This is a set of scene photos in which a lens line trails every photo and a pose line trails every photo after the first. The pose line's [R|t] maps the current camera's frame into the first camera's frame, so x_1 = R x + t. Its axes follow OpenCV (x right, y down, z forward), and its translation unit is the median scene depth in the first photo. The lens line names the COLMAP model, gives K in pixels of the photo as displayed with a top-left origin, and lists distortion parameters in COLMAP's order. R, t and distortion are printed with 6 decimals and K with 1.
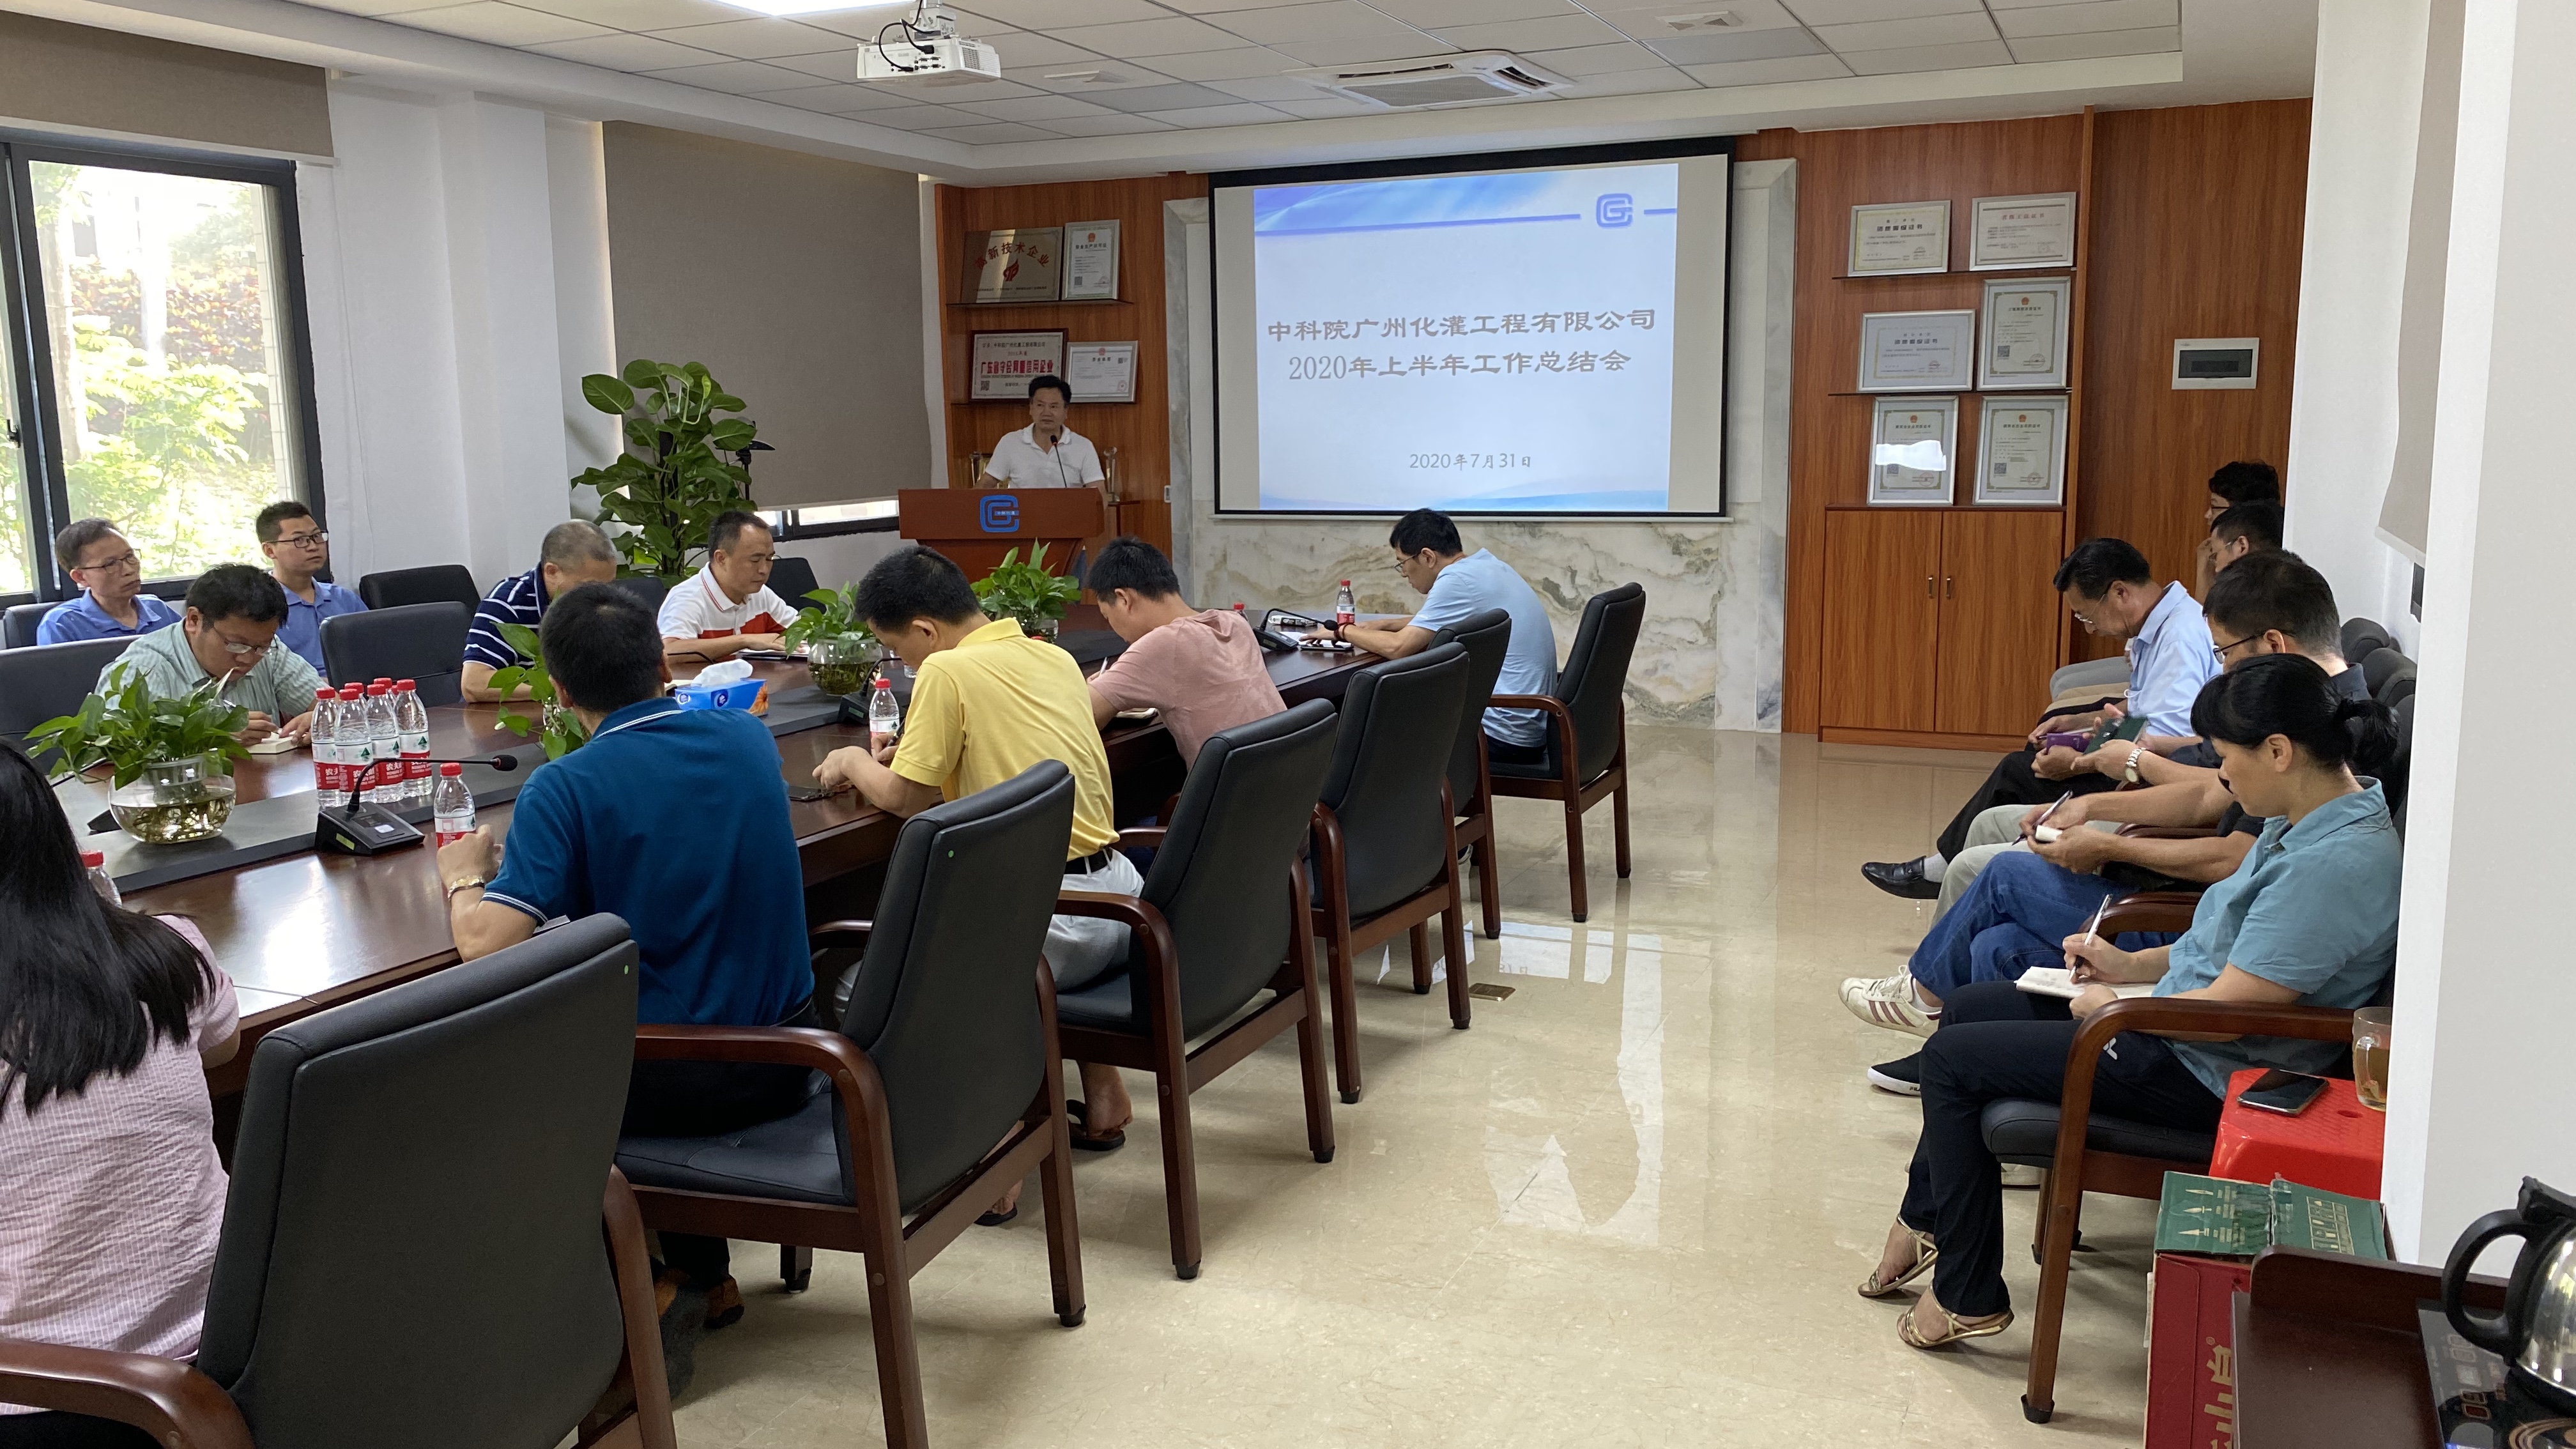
lens RADIAL K [[1975.5, 0, 1284.2], [0, 1975.5, 728.4], [0, 0, 1]] dist [0.042063, -0.062791]
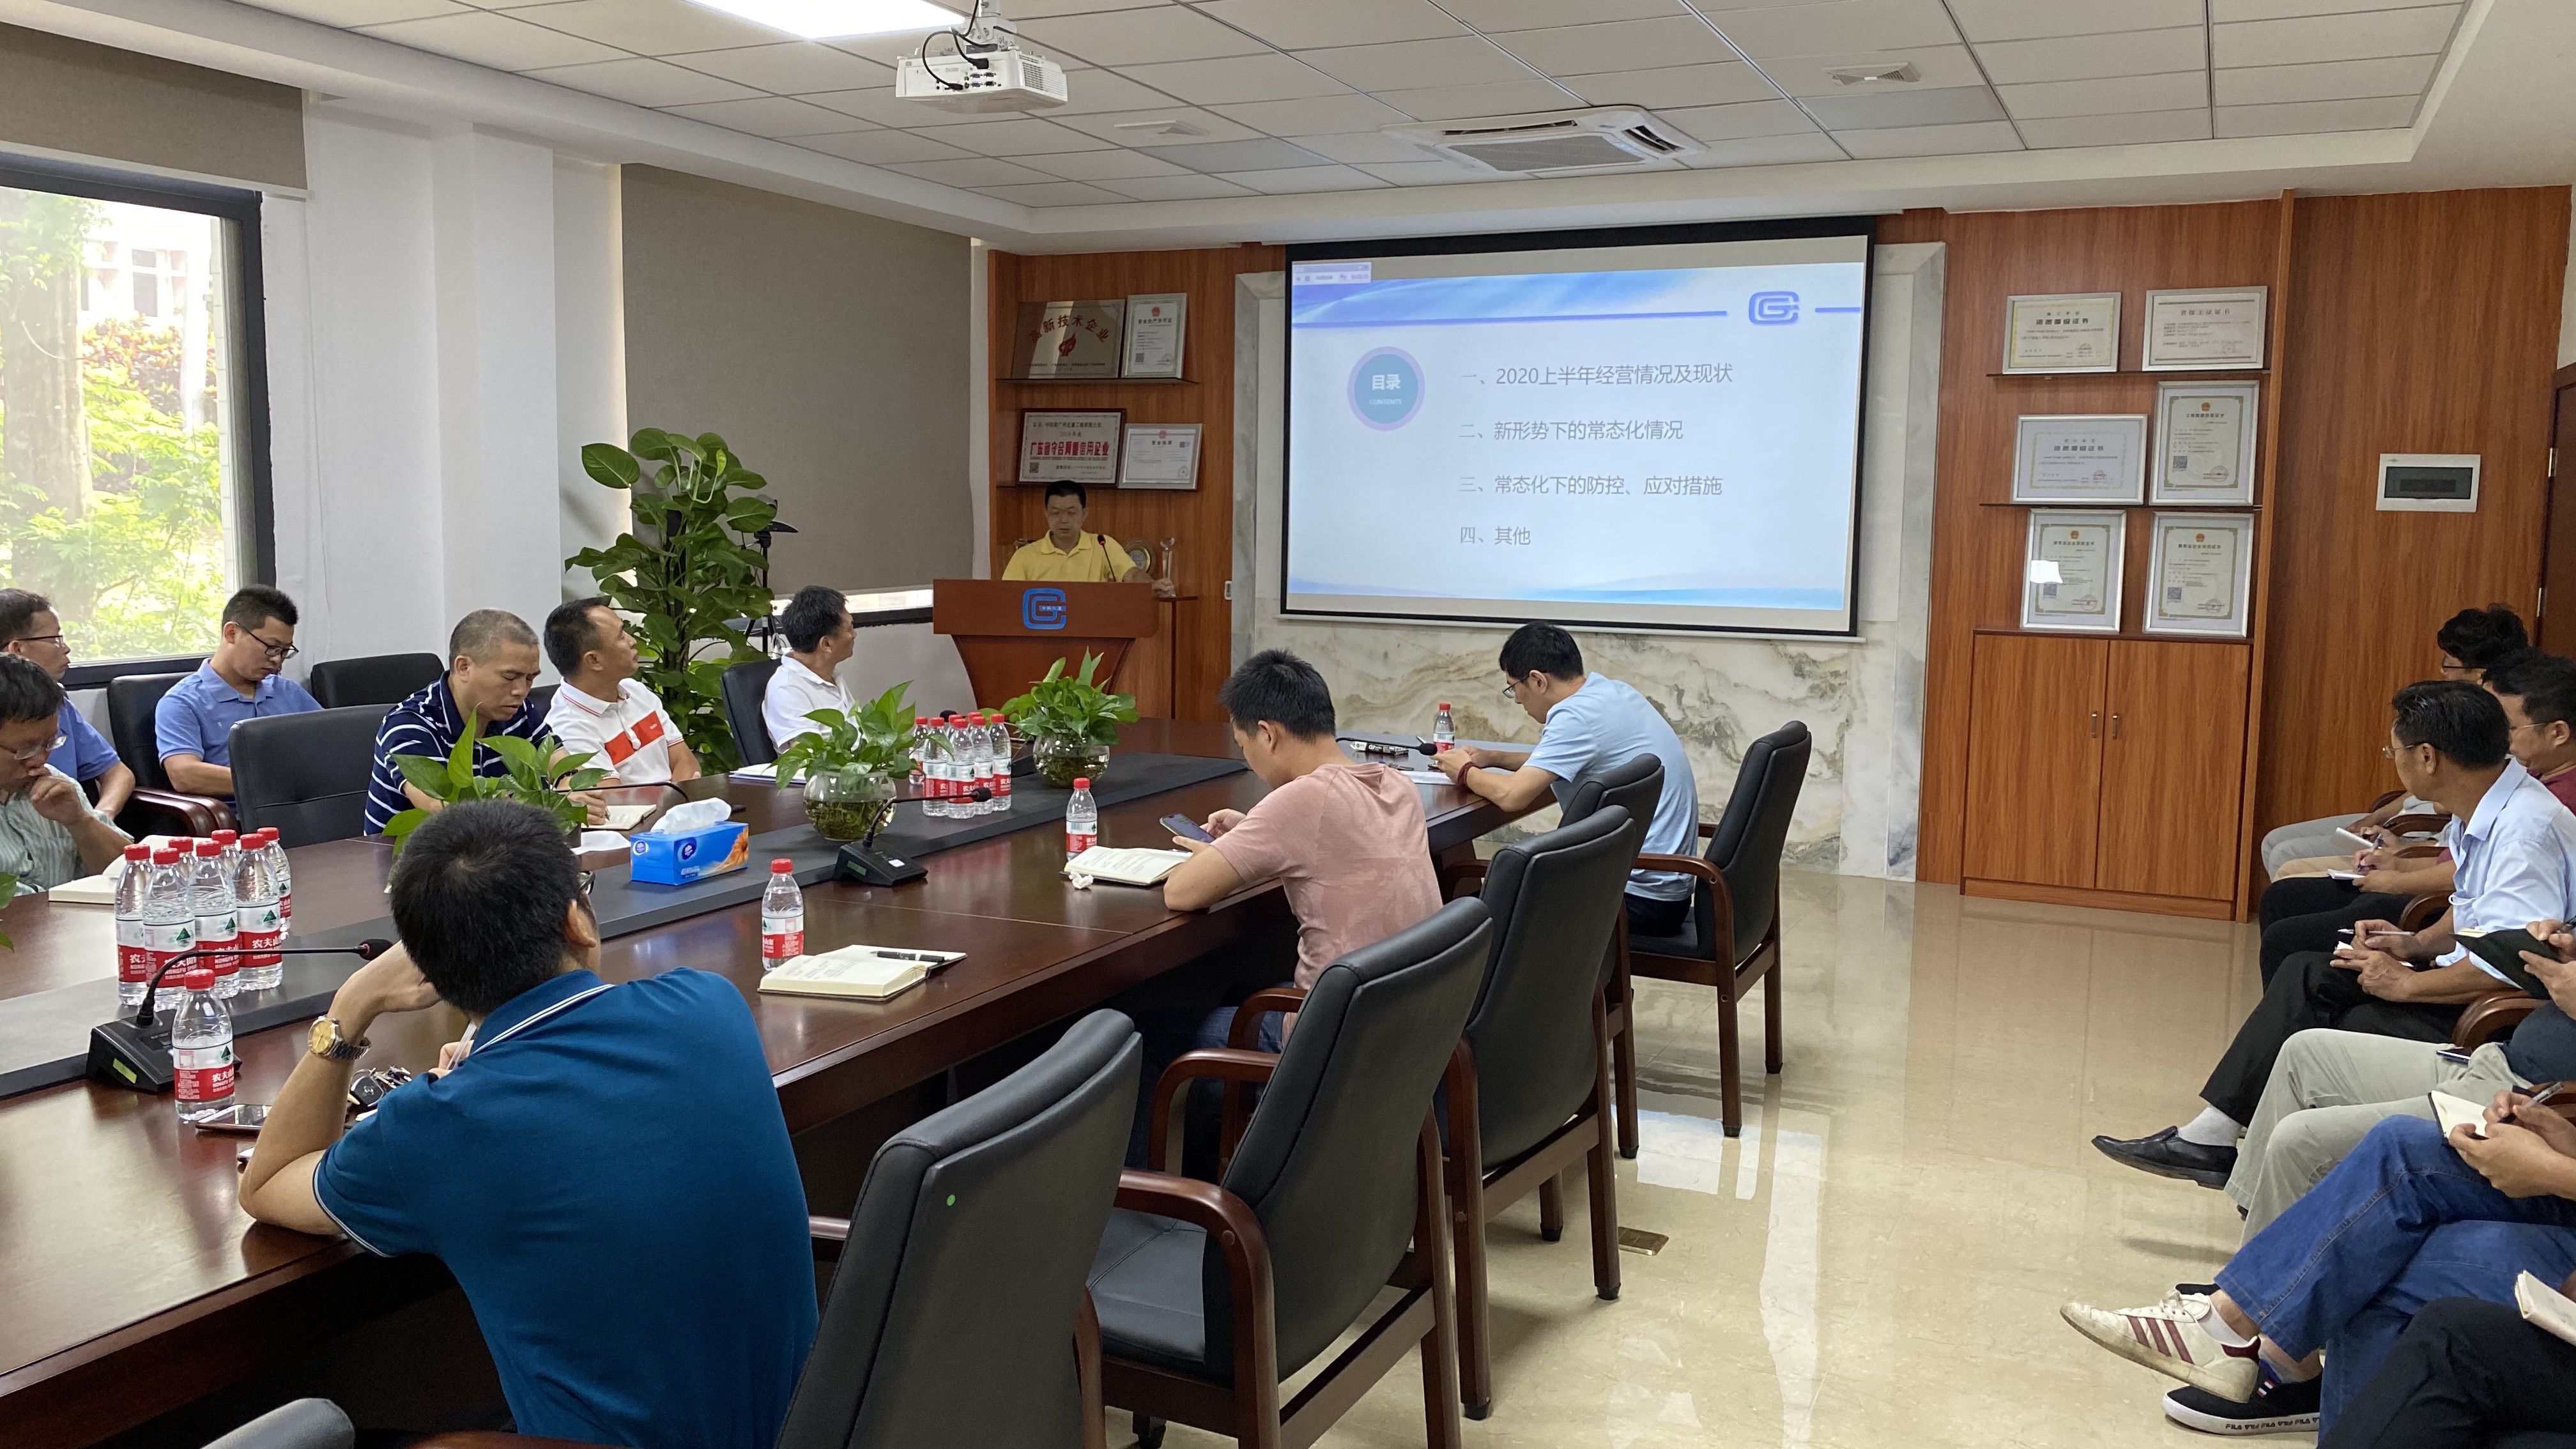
lens RADIAL K [[1975.5, 0, 1290.7], [0, 1975.5, 709.8], [0, 0, 1]] dist [0.042063, -0.062791]
pose [[0.999414, 0.030228, -0.016029, -0.016827], [-0.031047, 0.998082, -0.053556, -0.018812], [0.014380, 0.054022, 0.998436, 0.110118]]
